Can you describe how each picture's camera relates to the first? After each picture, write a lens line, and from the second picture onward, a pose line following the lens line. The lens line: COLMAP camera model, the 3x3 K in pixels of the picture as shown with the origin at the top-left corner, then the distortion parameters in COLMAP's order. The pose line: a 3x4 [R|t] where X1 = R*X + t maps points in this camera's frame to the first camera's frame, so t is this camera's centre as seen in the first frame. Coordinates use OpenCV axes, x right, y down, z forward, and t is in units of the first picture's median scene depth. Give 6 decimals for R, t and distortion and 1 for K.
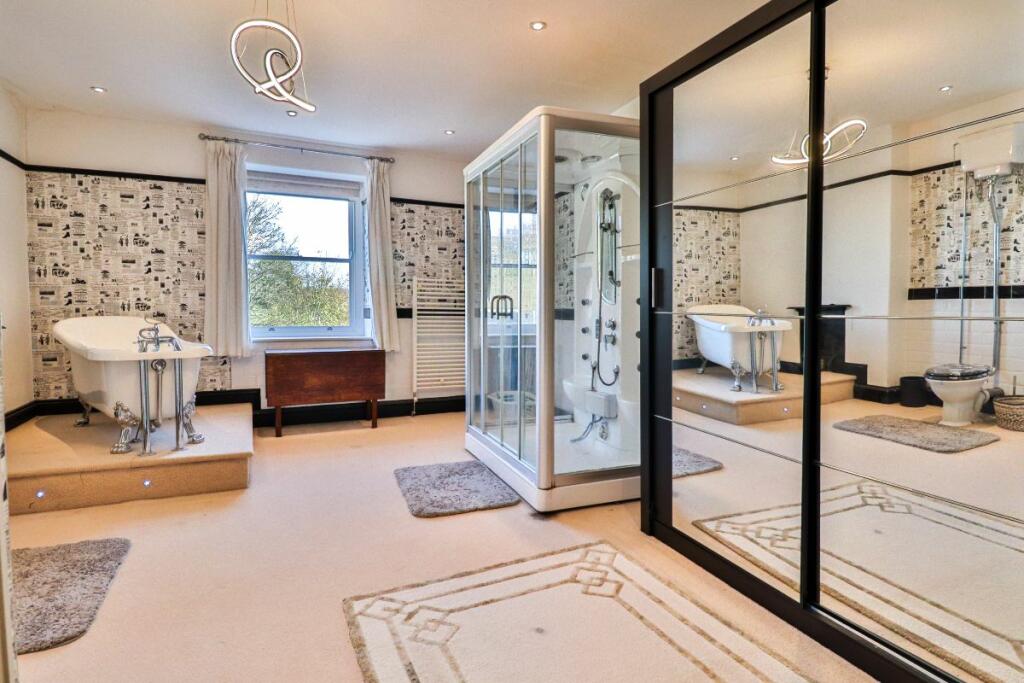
lens RADIAL K [[527.8, 0, 476.2], [0, 527.8, 341.7], [0, 0, 1]] dist [-0.010960, -0.000607]
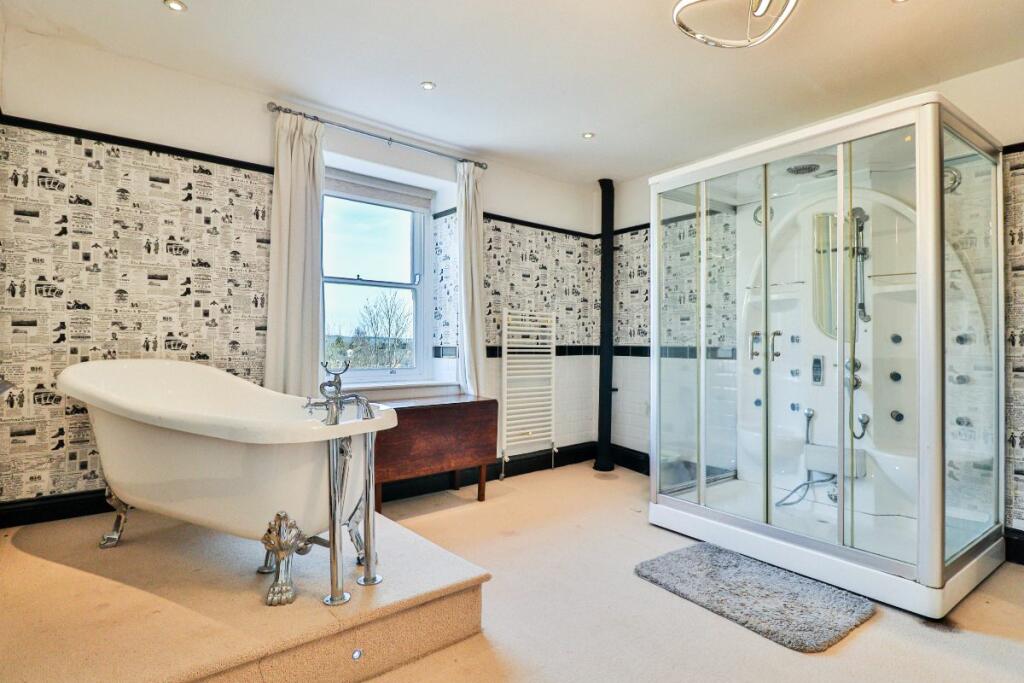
lens RADIAL K [[527.8, 0, 476.2], [0, 527.8, 341.7], [0, 0, 1]] dist [-0.010960, -0.000607]
pose [[0.968264, -0.000106, 0.249930, -0.437618], [0.016635, 0.997810, -0.064023, -0.022390], [-0.249376, 0.066148, 0.966145, 0.265726]]
